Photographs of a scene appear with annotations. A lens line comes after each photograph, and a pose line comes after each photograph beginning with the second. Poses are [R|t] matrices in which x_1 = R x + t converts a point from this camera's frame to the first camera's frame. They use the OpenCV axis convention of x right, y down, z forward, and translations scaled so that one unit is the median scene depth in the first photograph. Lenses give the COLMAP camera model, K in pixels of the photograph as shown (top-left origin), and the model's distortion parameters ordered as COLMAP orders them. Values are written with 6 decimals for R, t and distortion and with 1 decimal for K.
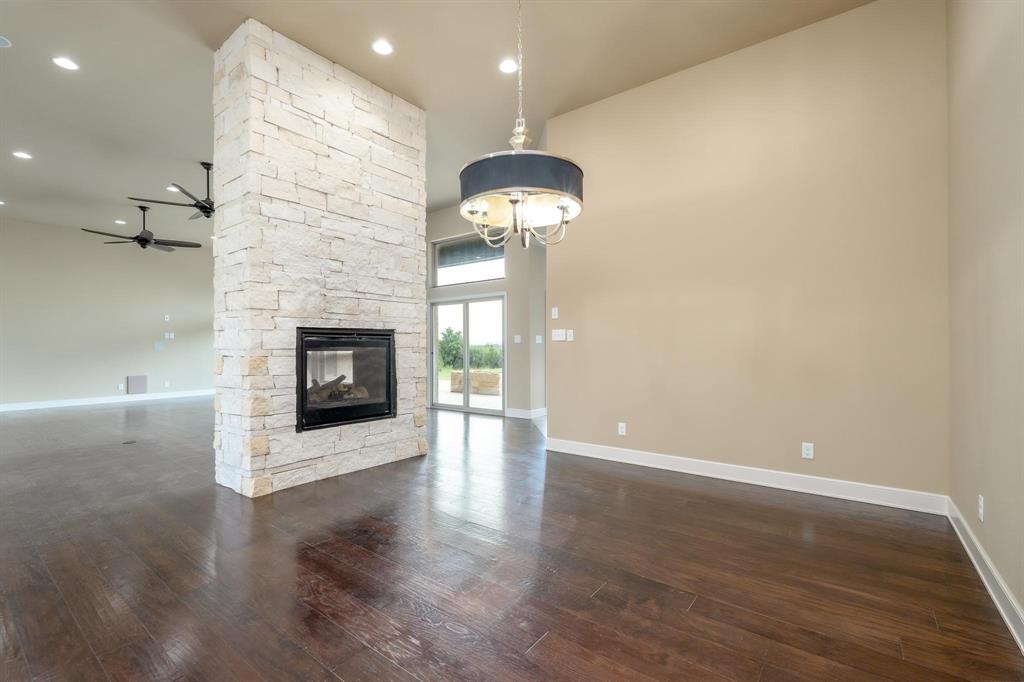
lens RADIAL K [[457.2, 0, 505.0], [0, 457.2, 343.4], [0, 0, 1]] dist [-0.002015, 0.000012]
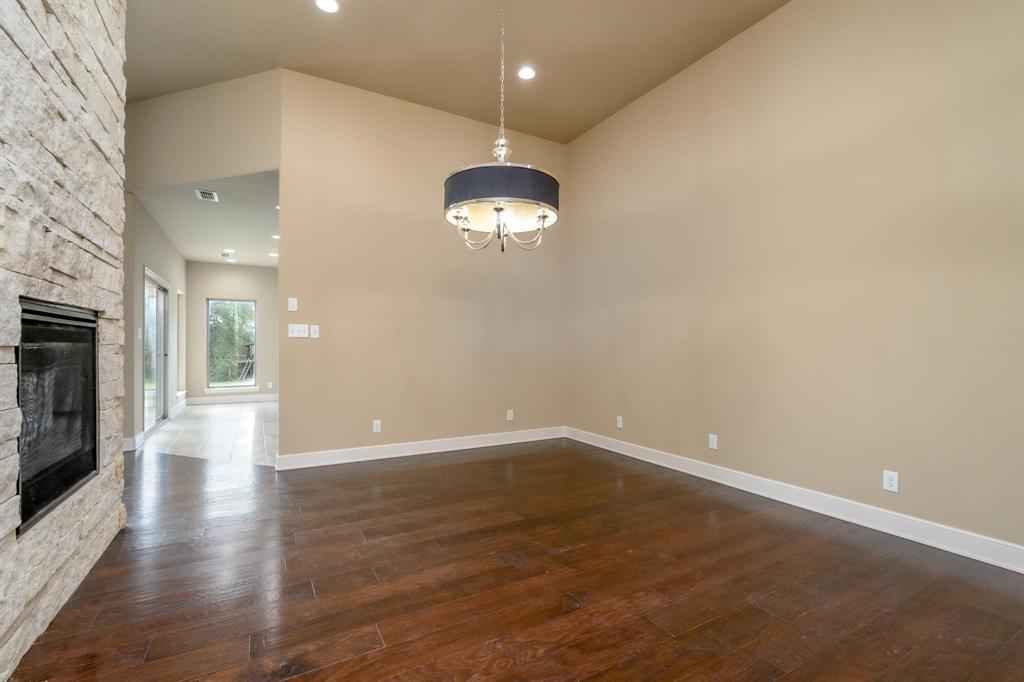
lens RADIAL K [[457.2, 0, 509.1], [0, 457.2, 345.4], [0, 0, 1]] dist [-0.002015, 0.000012]
pose [[0.382205, 0.003101, 0.924072, -0.565205], [-0.010729, 0.999942, 0.001082, 0.003979], [-0.924015, -0.010328, 0.382216, 0.345067]]
